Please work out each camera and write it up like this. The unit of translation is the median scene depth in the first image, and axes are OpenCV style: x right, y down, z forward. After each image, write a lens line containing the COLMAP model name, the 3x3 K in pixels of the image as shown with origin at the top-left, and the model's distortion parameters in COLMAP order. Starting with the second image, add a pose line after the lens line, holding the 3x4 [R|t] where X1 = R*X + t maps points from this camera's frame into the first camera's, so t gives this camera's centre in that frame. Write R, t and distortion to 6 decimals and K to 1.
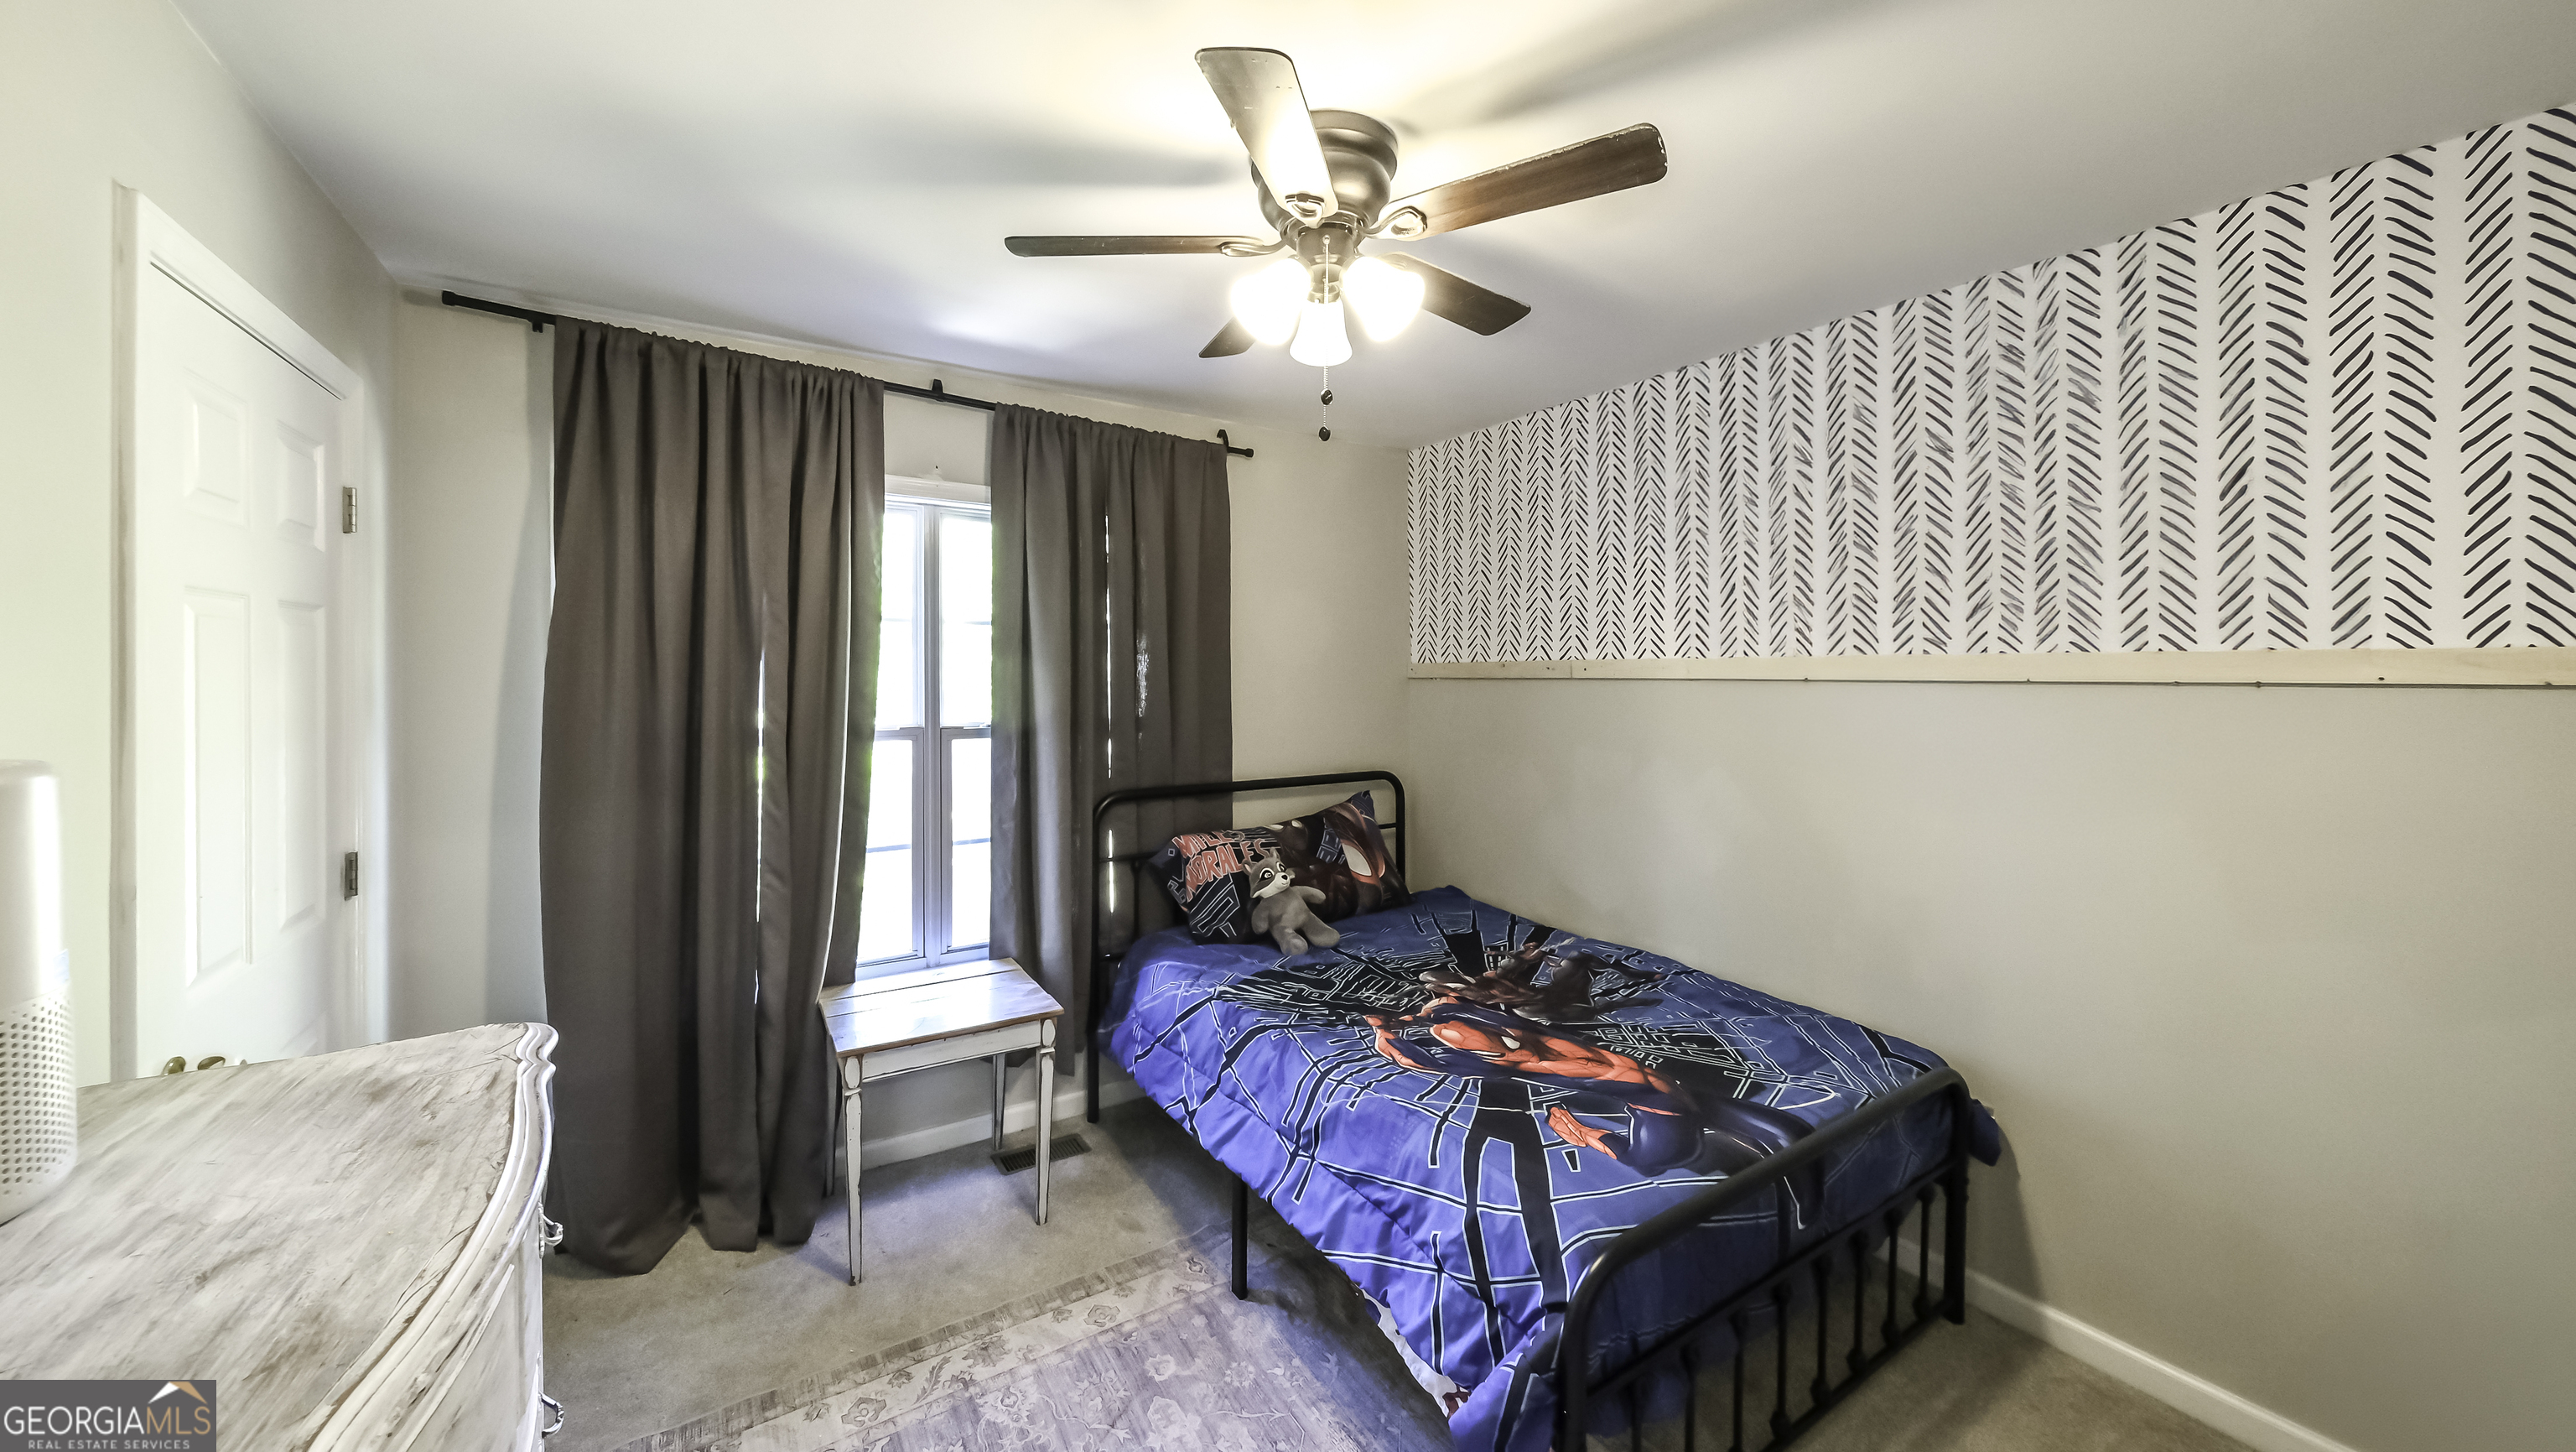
lens RADIAL K [[916.2, 0, 1281.6], [0, 916.2, 668.7], [0, 0, 1]] dist [0.000647, 0.000014]
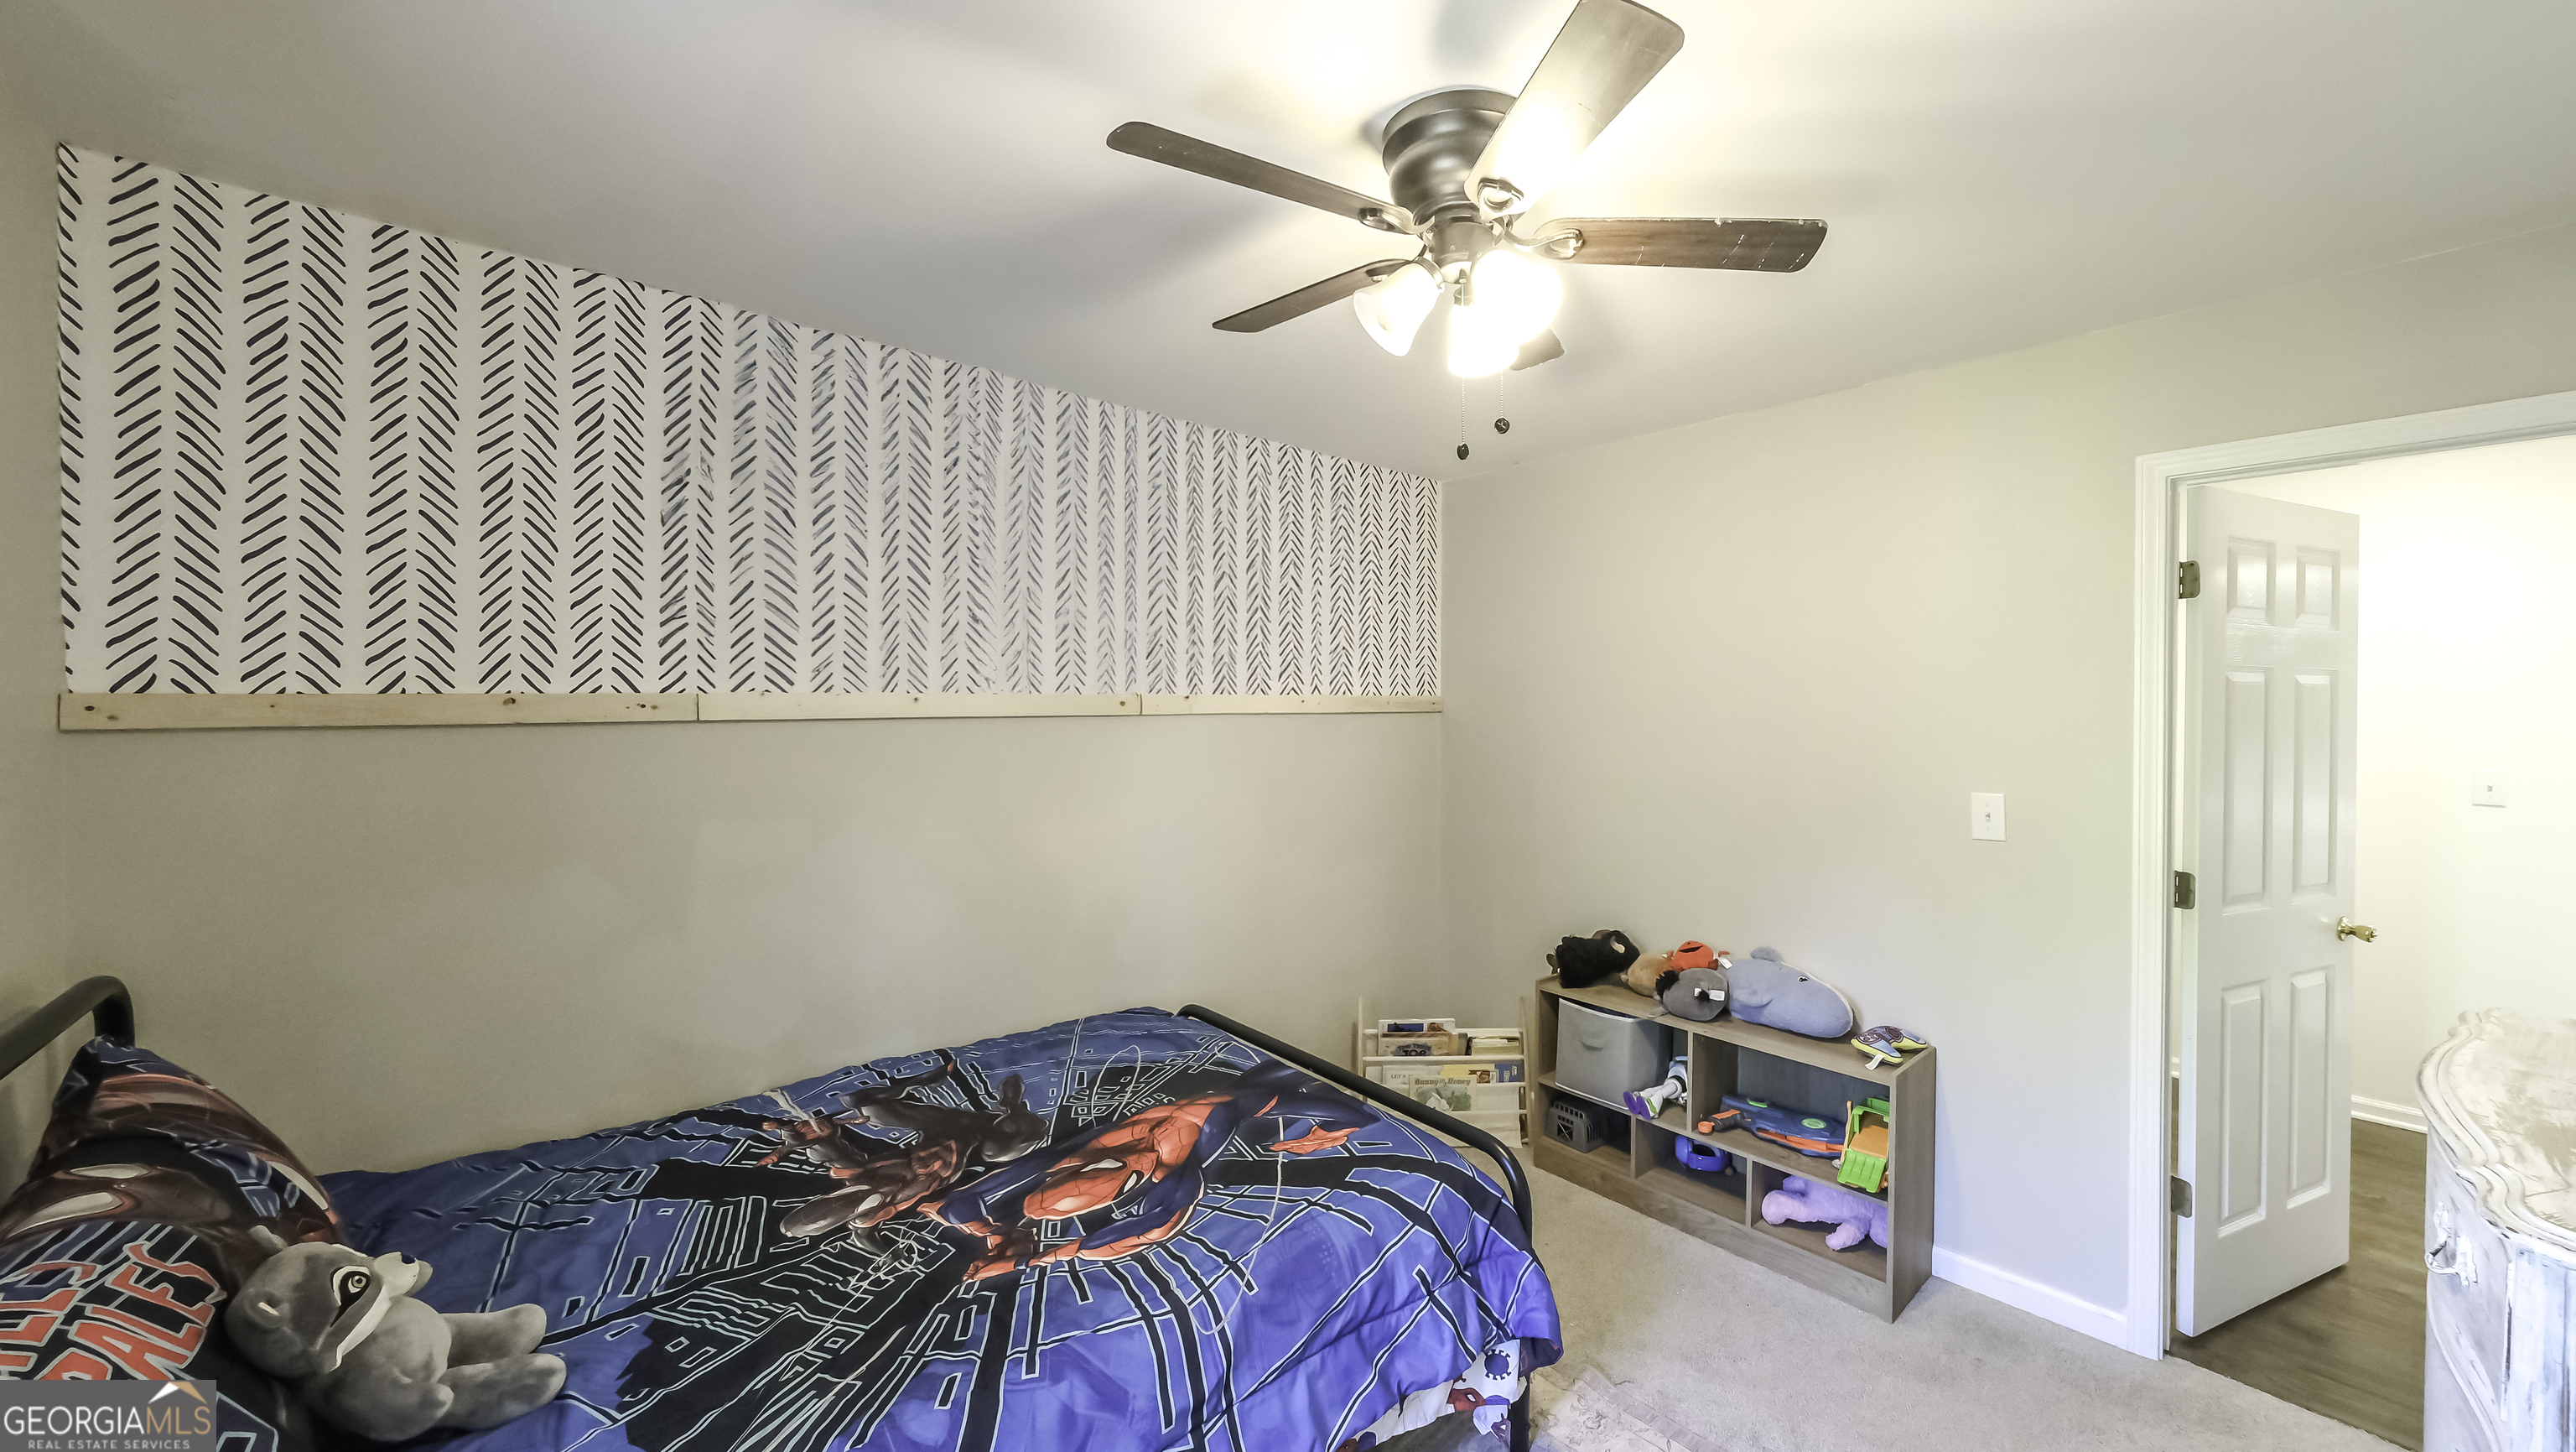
lens RADIAL K [[926.0, 0, 1363.6], [0, 926.0, 722.4], [0, 0, 1]] dist [-0.000785, -0.000116]
pose [[-0.179213, -0.016013, 0.983680, -0.515898], [0.001955, 0.999860, 0.016633, 0.000742], [-0.983808, 0.004904, -0.179157, 0.795713]]
